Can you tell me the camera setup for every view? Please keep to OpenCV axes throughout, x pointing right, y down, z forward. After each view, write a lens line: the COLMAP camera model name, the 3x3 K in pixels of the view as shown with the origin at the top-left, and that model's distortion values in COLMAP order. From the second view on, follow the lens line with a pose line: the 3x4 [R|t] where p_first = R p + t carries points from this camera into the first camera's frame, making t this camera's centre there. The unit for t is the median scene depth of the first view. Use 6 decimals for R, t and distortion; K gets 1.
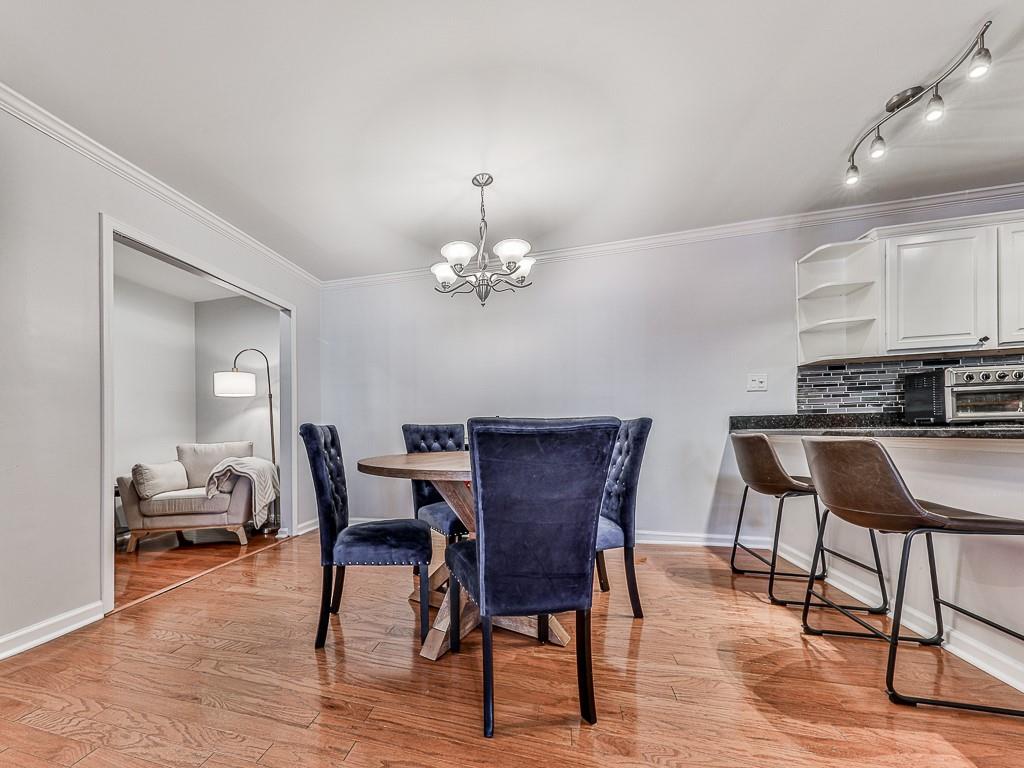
lens RADIAL K [[402.3, 0, 444.0], [0, 402.3, 430.1], [0, 0, 1]] dist [0.007060, -0.000402]
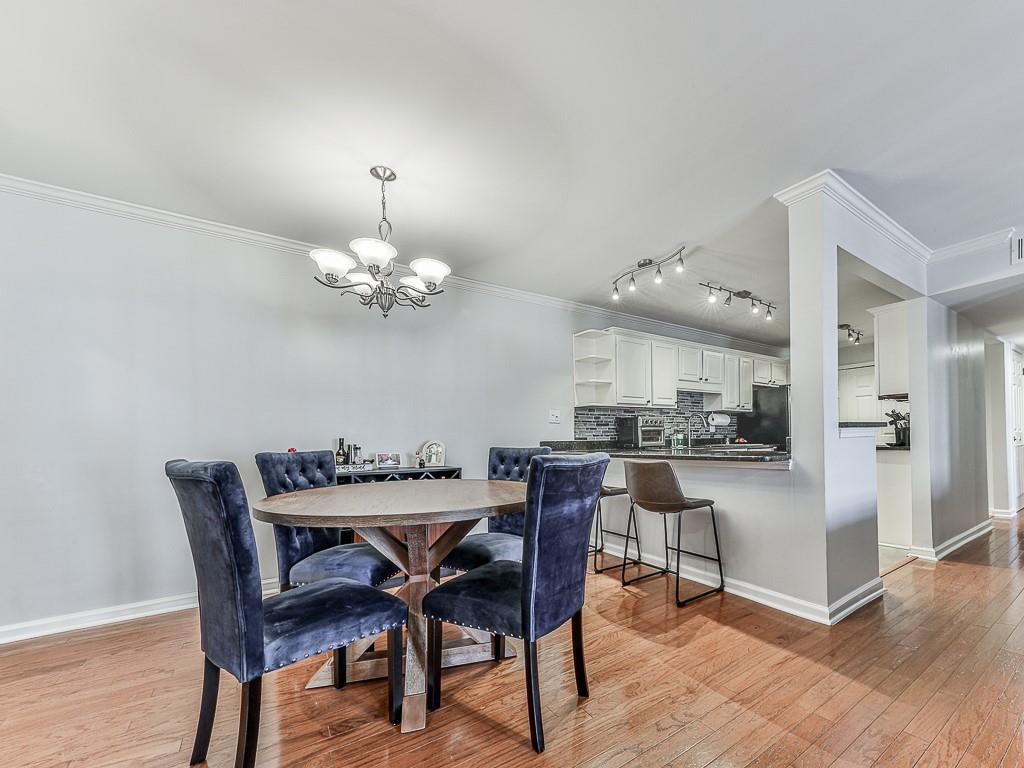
lens RADIAL K [[417.0, 0, 563.2], [0, 417.0, 442.2], [0, 0, 1]] dist [0.003143, -0.000912]
pose [[0.622329, 0.002864, 0.782750, -0.368162], [0.004359, 0.999965, -0.007125, -0.028552], [-0.782744, 0.007846, 0.622295, 0.130479]]
